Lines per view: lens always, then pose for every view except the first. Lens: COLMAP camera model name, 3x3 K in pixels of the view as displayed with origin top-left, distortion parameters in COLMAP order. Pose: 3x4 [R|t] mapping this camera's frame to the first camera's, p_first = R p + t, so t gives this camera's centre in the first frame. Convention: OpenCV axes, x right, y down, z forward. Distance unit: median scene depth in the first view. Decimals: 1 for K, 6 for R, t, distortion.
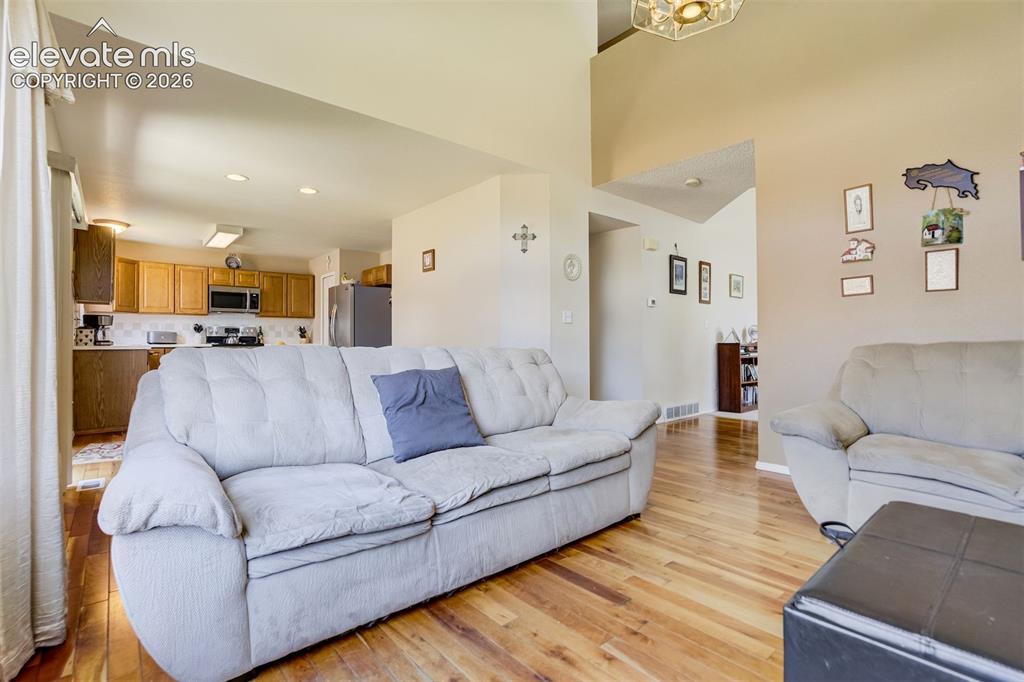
lens RADIAL K [[461.7, 0, 470.2], [0, 461.7, 342.1], [0, 0, 1]] dist [-0.028029, 0.000054]
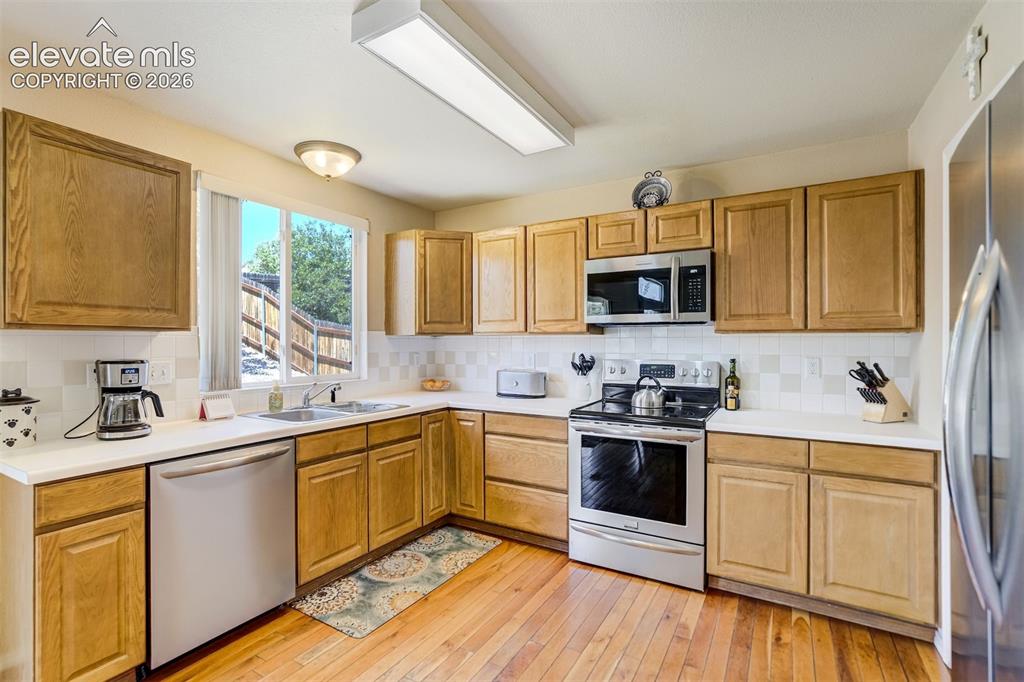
lens RADIAL K [[485.4, 0, 501.5], [0, 485.4, 340.3], [0, 0, 1]] dist [-0.062587, 0.038474]
pose [[0.371333, -0.004154, -0.928490, -0.203790], [-0.006881, 0.999950, -0.007225, -0.049980], [0.928474, 0.009072, 0.371286, 0.777300]]
